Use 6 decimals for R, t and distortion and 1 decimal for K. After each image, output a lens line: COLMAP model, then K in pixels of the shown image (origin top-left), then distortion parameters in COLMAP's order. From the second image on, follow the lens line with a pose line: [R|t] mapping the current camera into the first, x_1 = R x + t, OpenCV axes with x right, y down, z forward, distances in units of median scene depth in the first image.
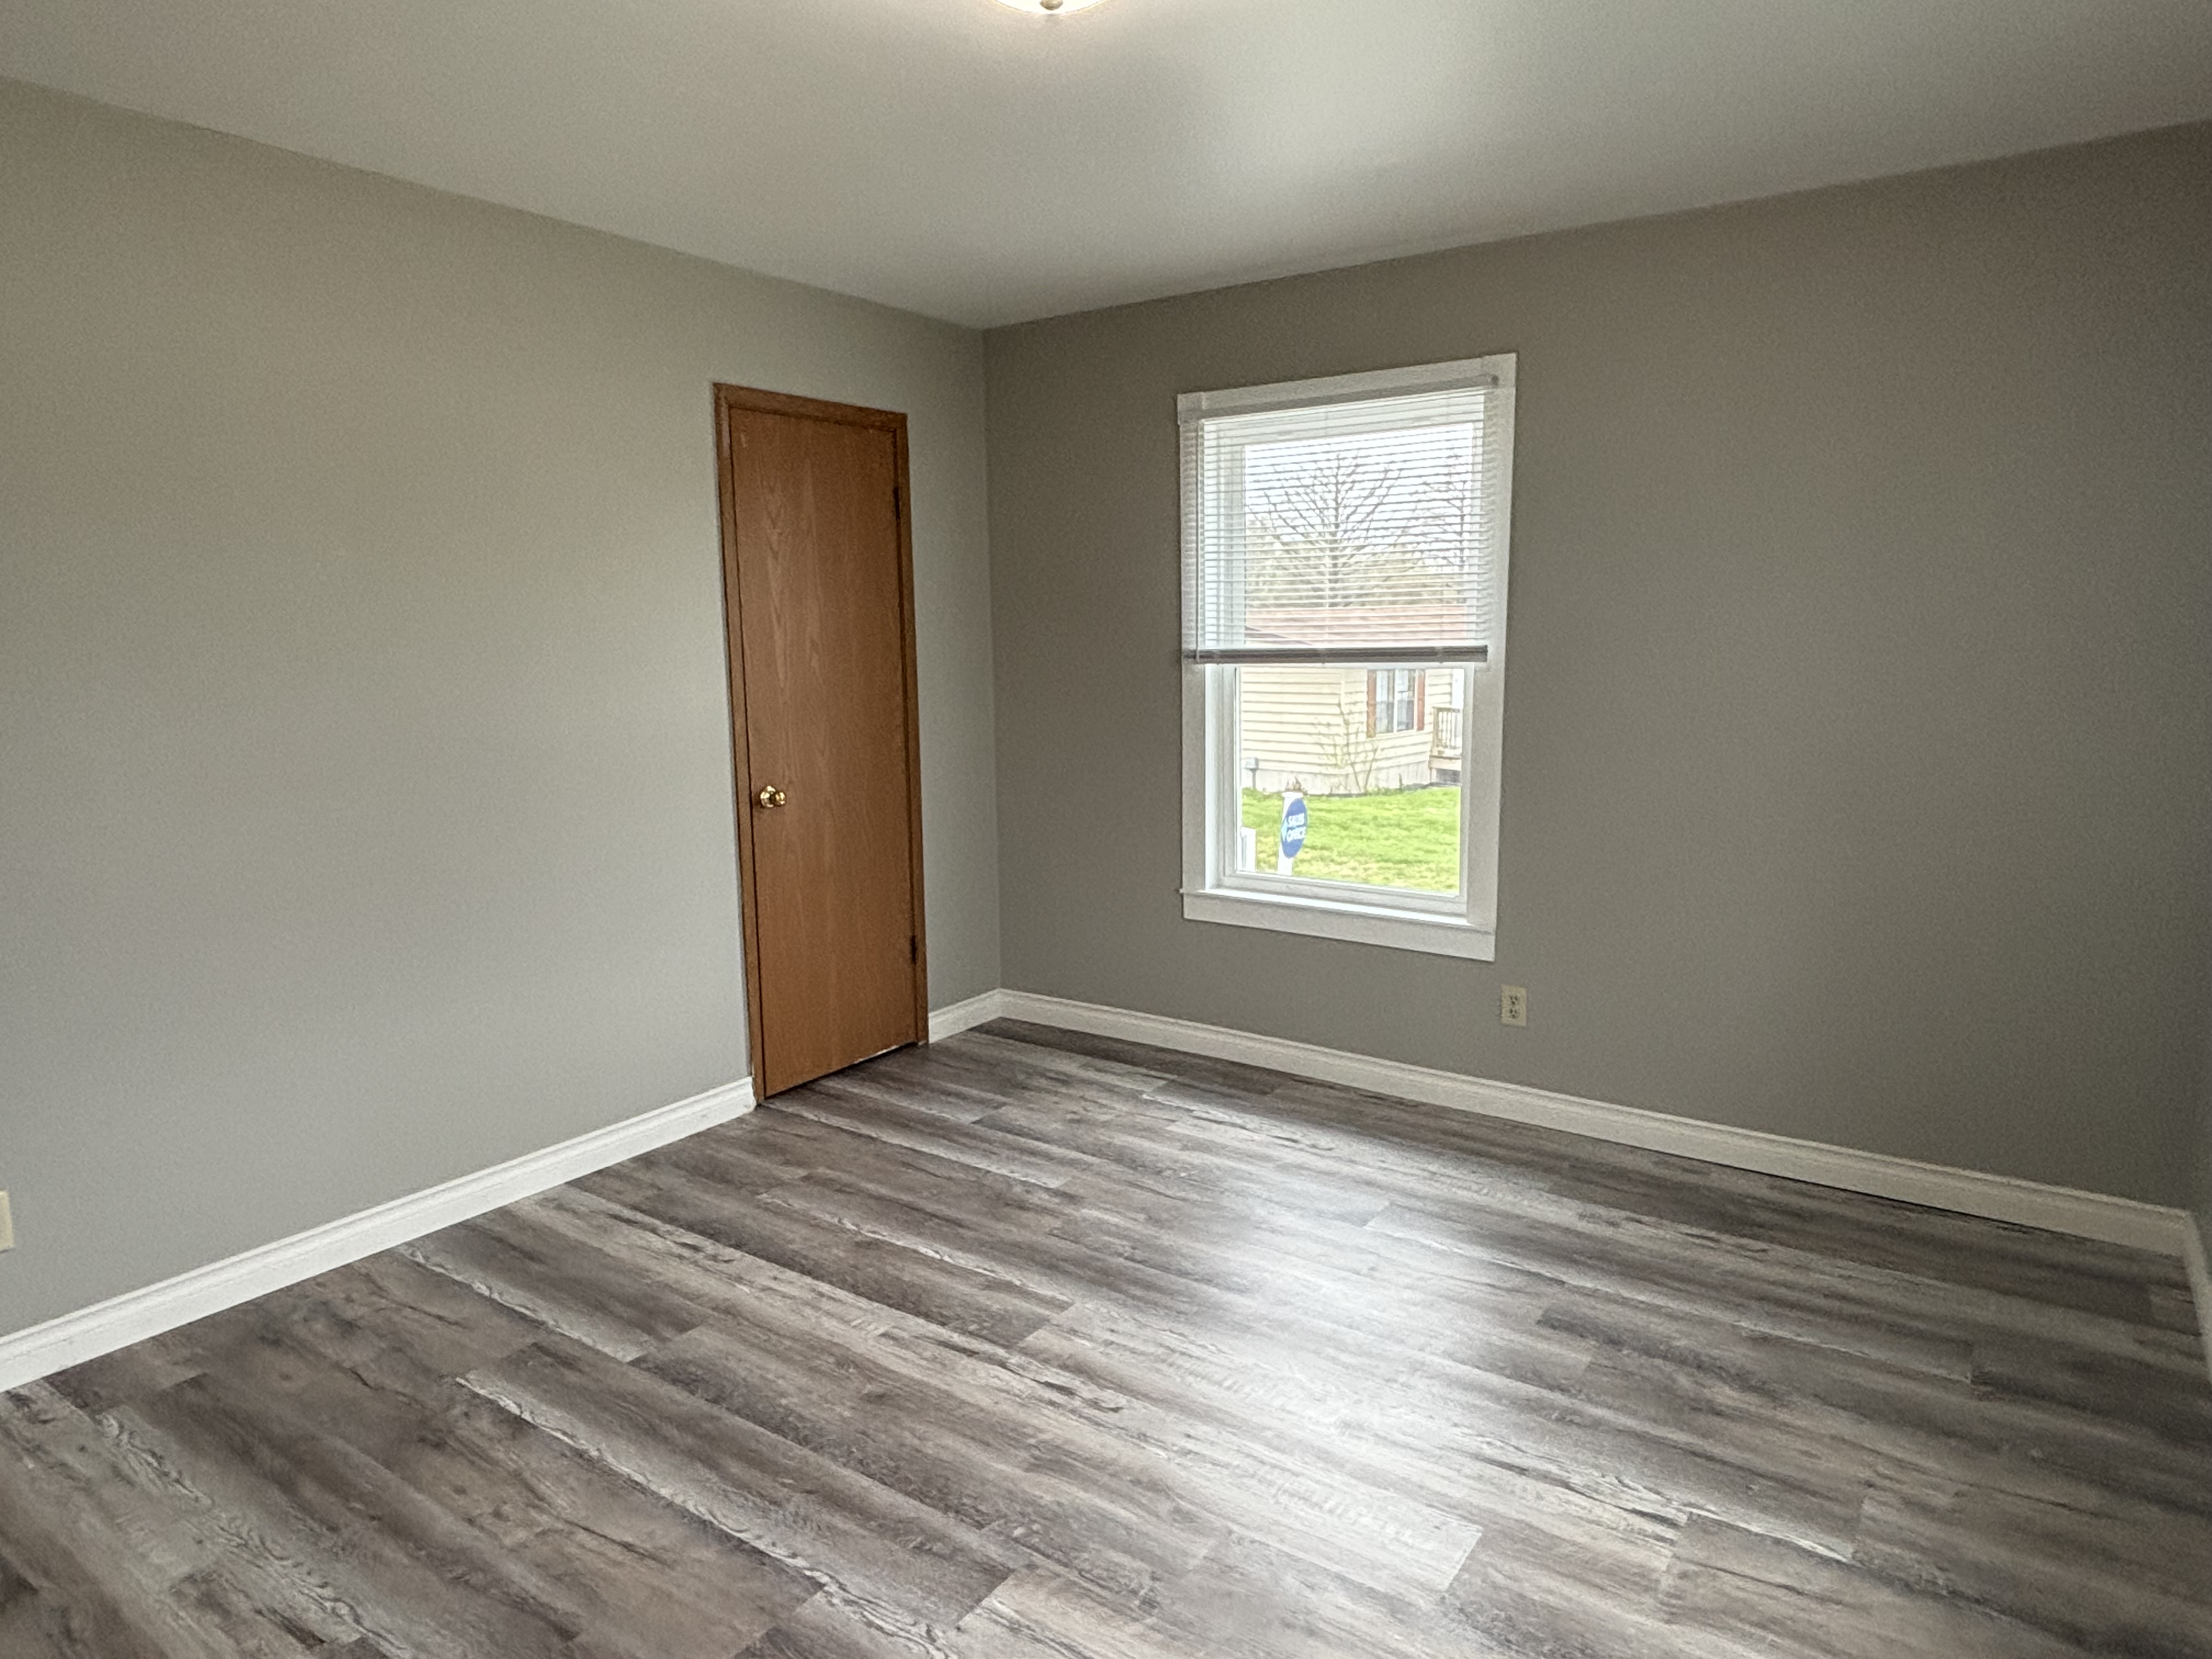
lens RADIAL K [[1359.1, 0, 1093.9], [0, 1359.1, 820.6], [0, 0, 1]] dist [0.035573, -0.038383]
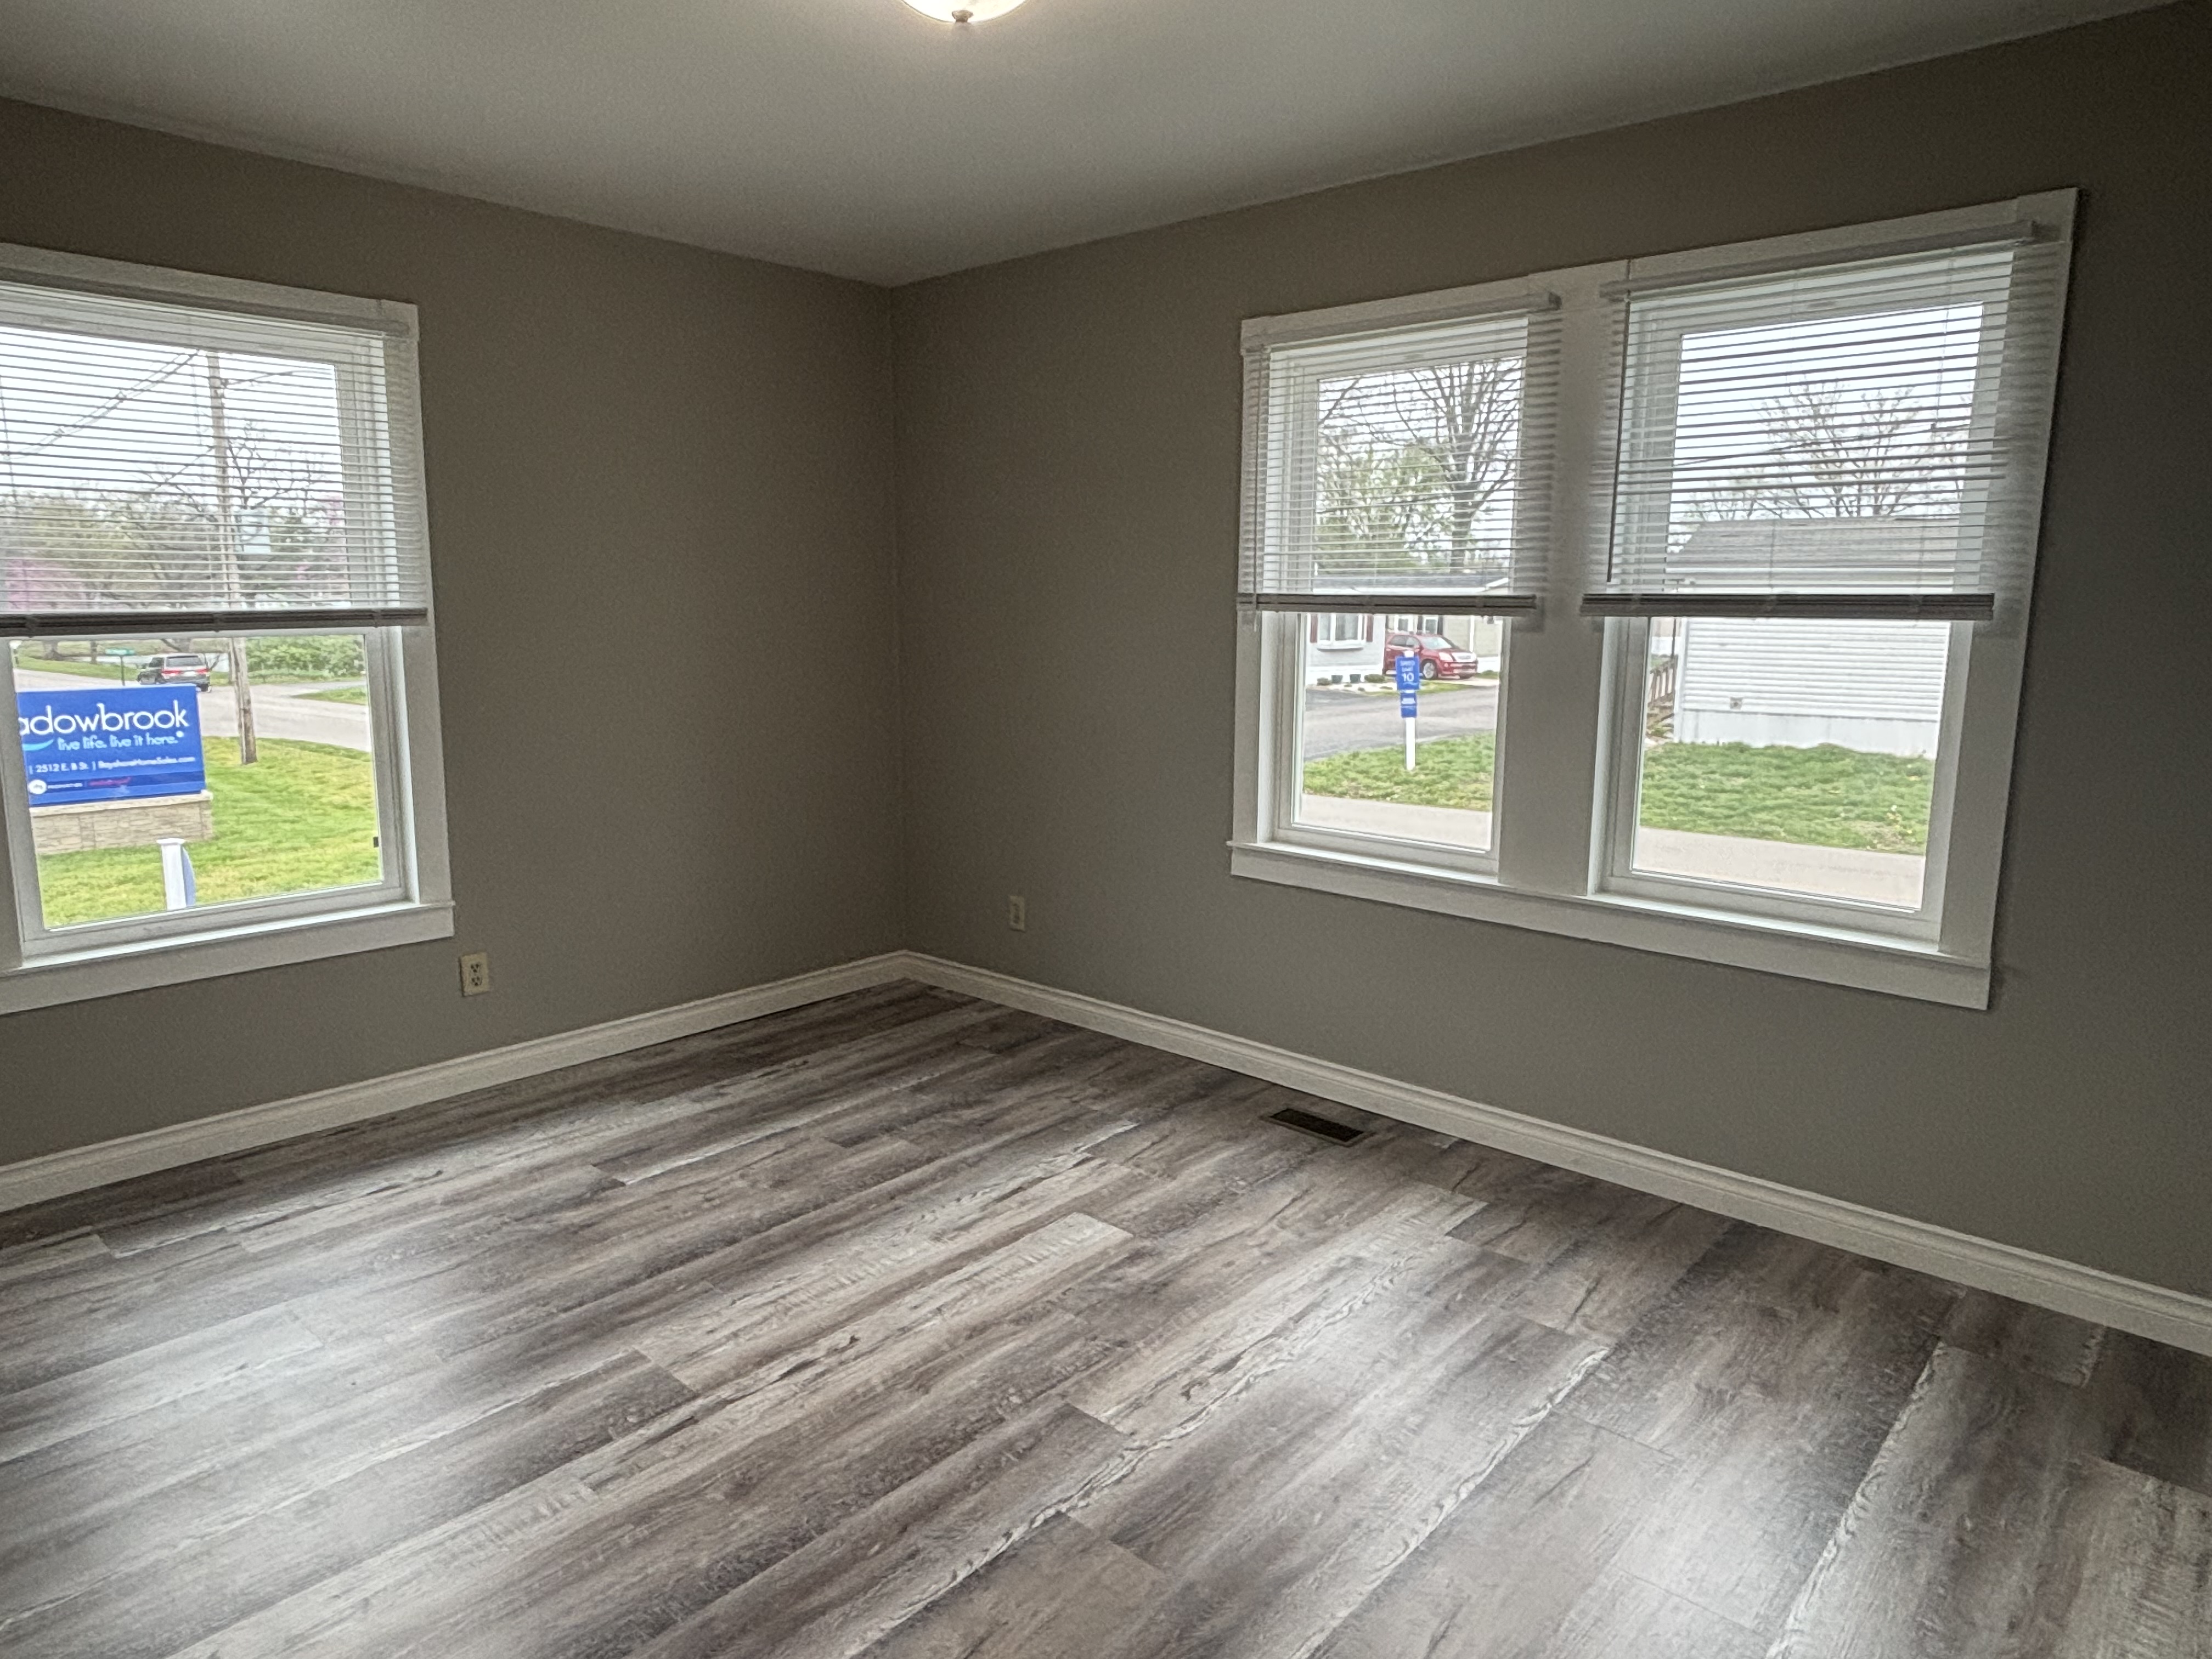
lens RADIAL K [[1359.1, 0, 1093.9], [0, 1359.1, 820.6], [0, 0, 1]] dist [0.035573, -0.038383]
pose [[0.129175, -0.154299, 0.979544, -0.816775], [0.138793, 0.980909, 0.136211, -0.064003], [-0.981861, 0.118359, 0.148125, 0.553707]]
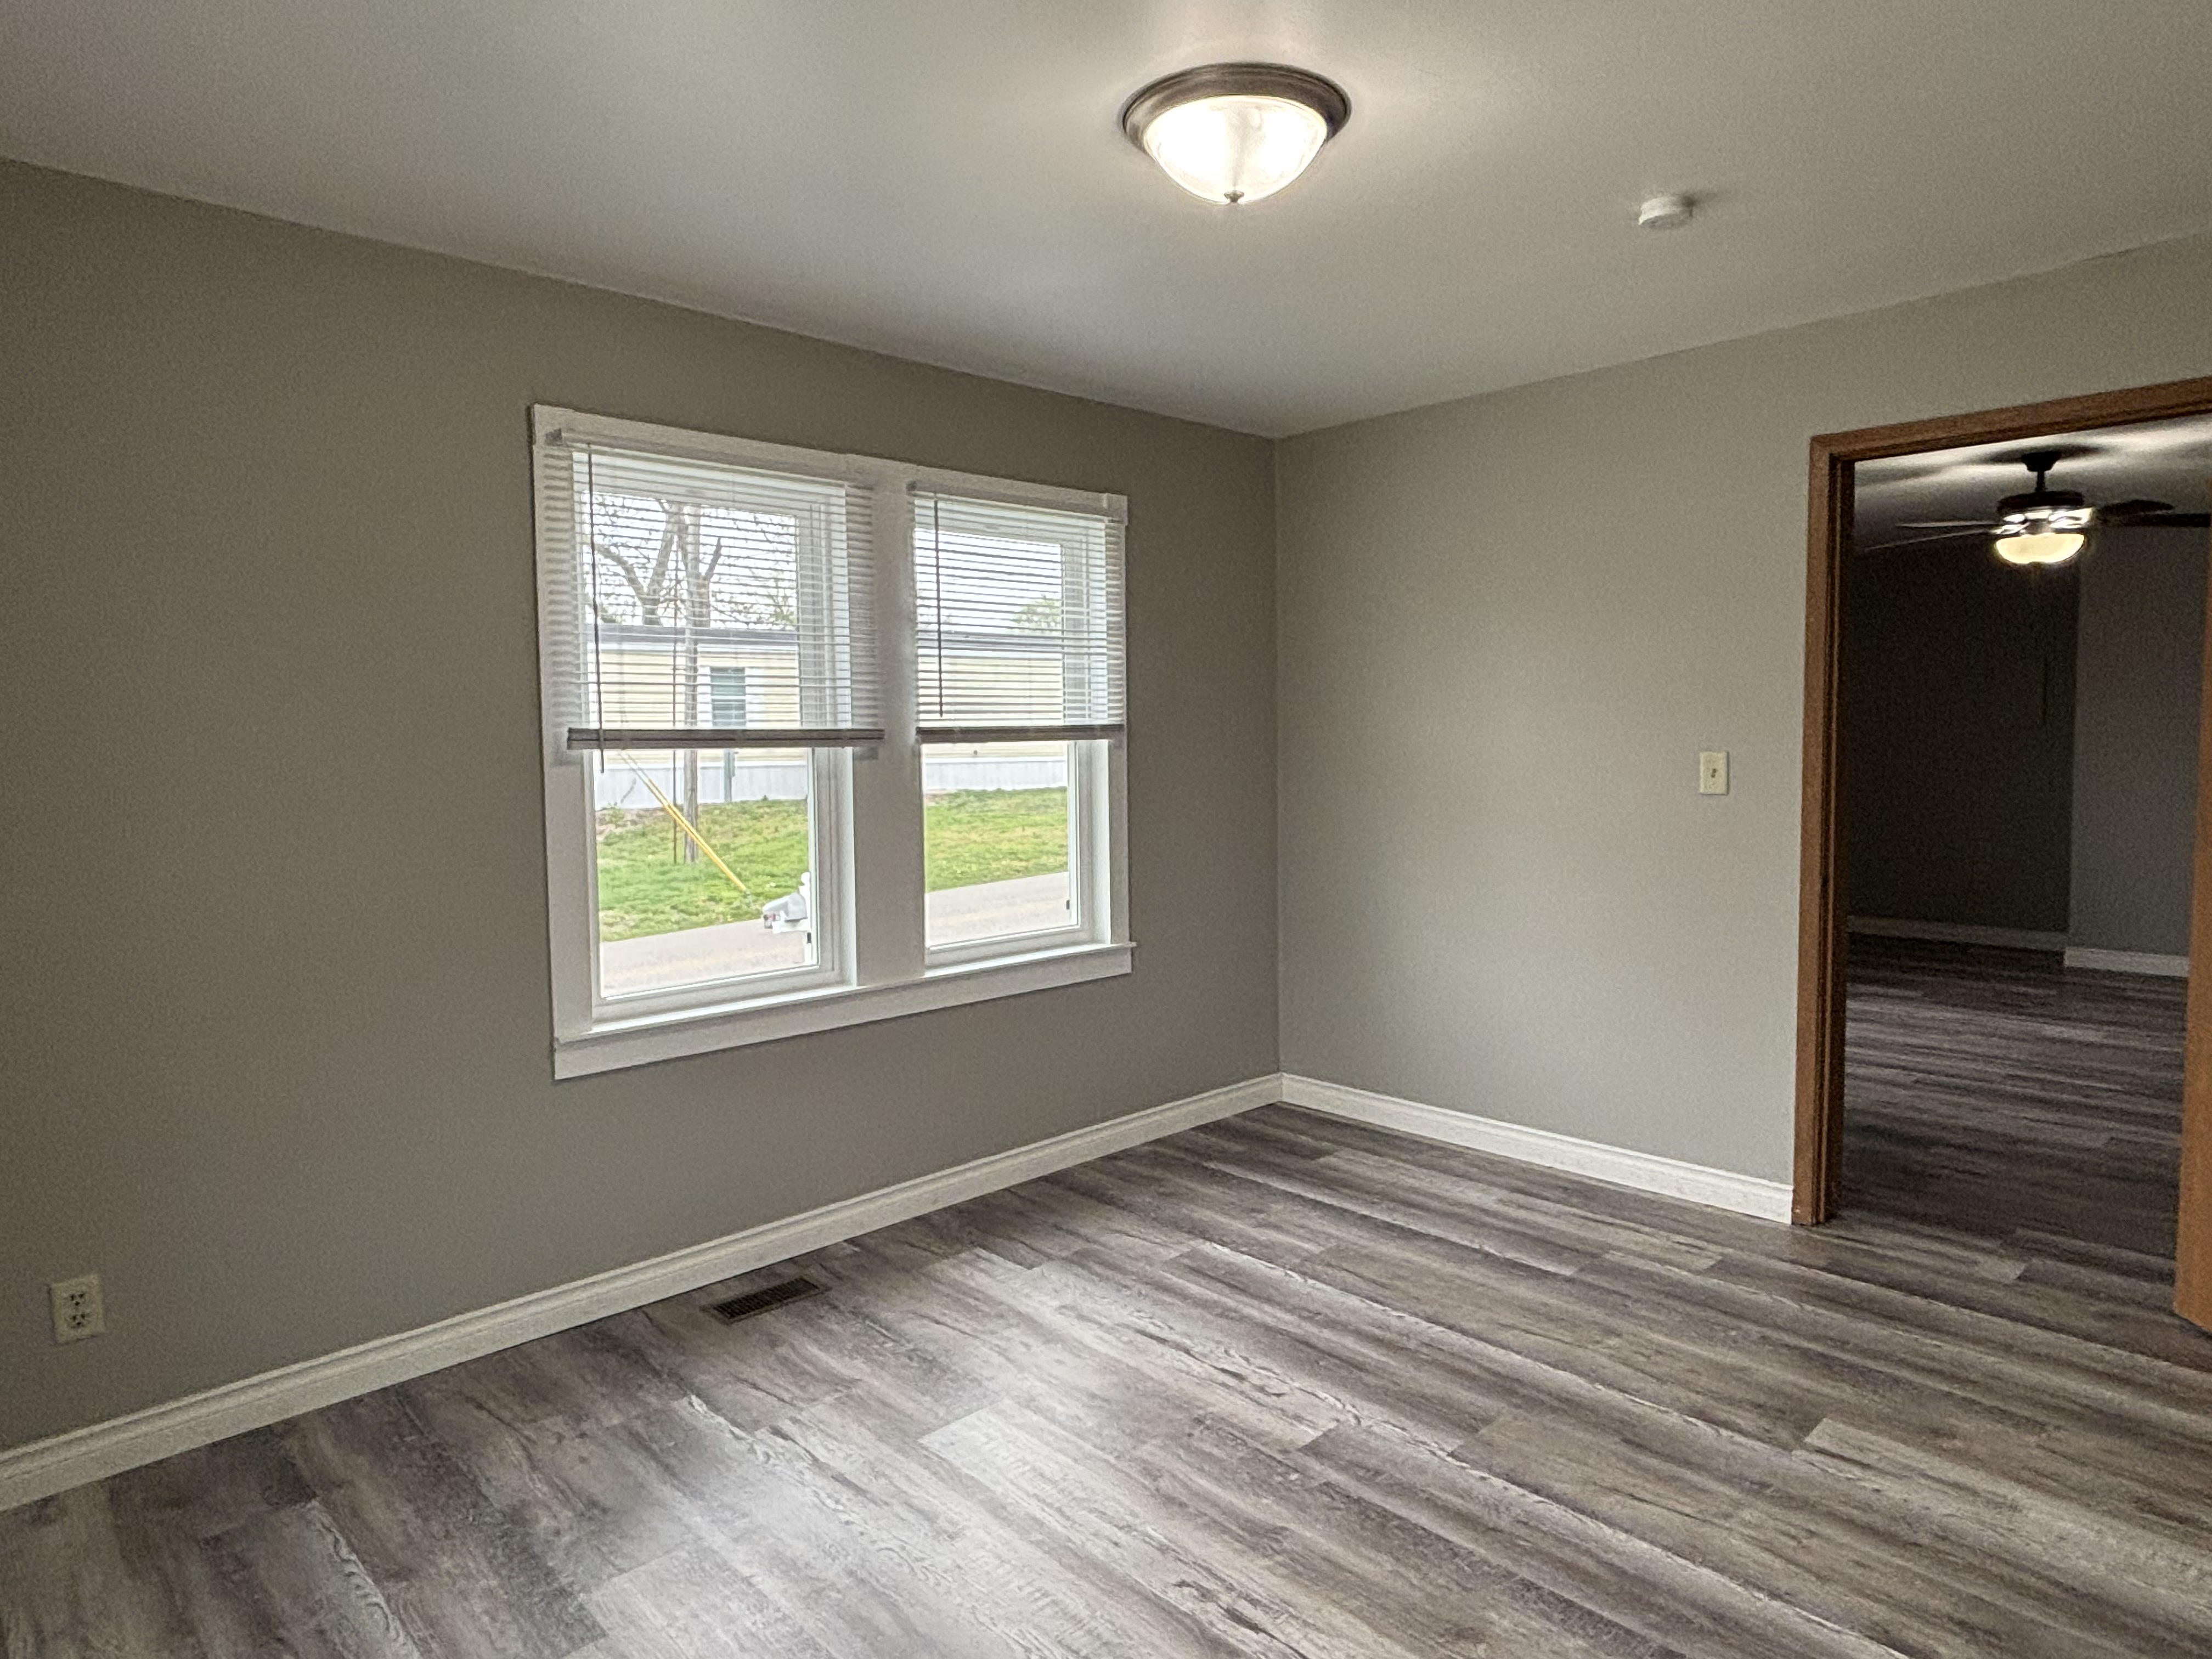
lens RADIAL K [[1359.5, 0, 1113.2], [0, 1359.5, 828.4], [0, 0, 1]] dist [-0.000969, -0.002088]
pose [[-0.981313, 0.007982, 0.192251, -0.101524], [0.050399, 0.974920, 0.216775, -0.218490], [-0.185699, 0.222413, -0.957104, 1.558878]]
